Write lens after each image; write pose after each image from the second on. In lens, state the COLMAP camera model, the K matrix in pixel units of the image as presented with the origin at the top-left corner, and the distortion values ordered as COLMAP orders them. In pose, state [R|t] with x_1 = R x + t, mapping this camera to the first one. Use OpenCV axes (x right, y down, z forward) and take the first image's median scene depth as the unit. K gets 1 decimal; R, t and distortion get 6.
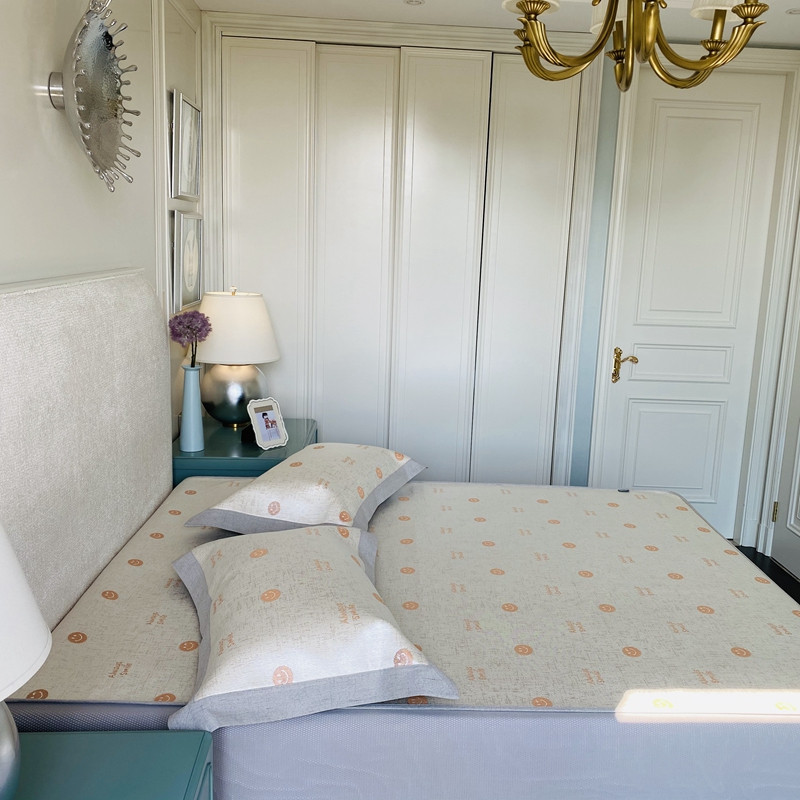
lens RADIAL K [[844.3, 0, 407.0], [0, 844.3, 398.5], [0, 0, 1]] dist [-0.007248, 0.000000]
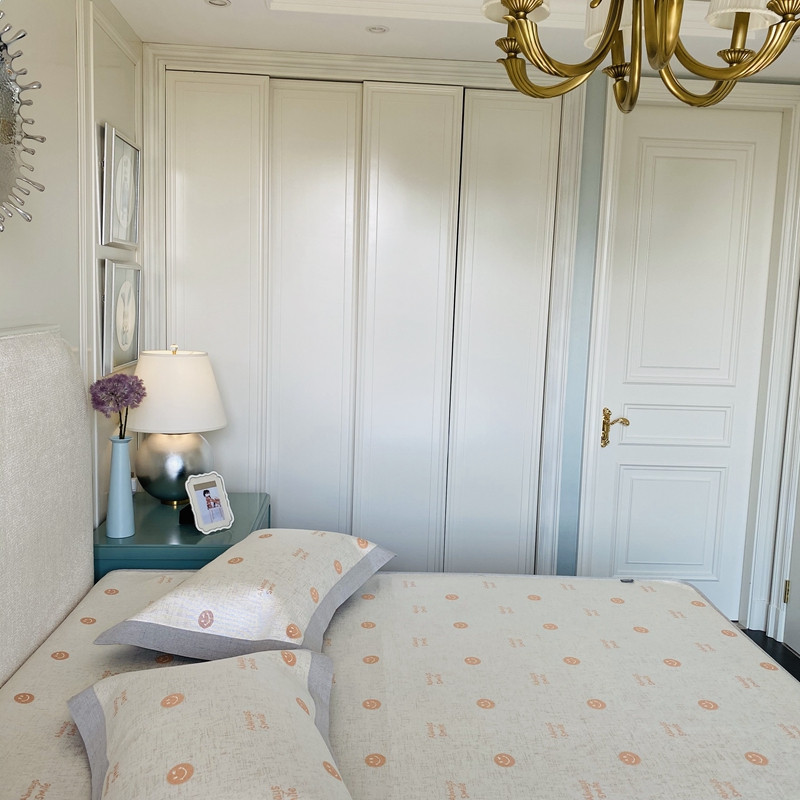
lens RADIAL K [[844.3, 0, 382.4], [0, 844.3, 389.6], [0, 0, 1]] dist [-0.007248, 0.000000]
pose [[0.999941, -0.006248, 0.008846, 0.003851], [0.006875, 0.997322, -0.072807, -0.022138], [-0.008367, 0.072863, 0.997307, 0.135939]]
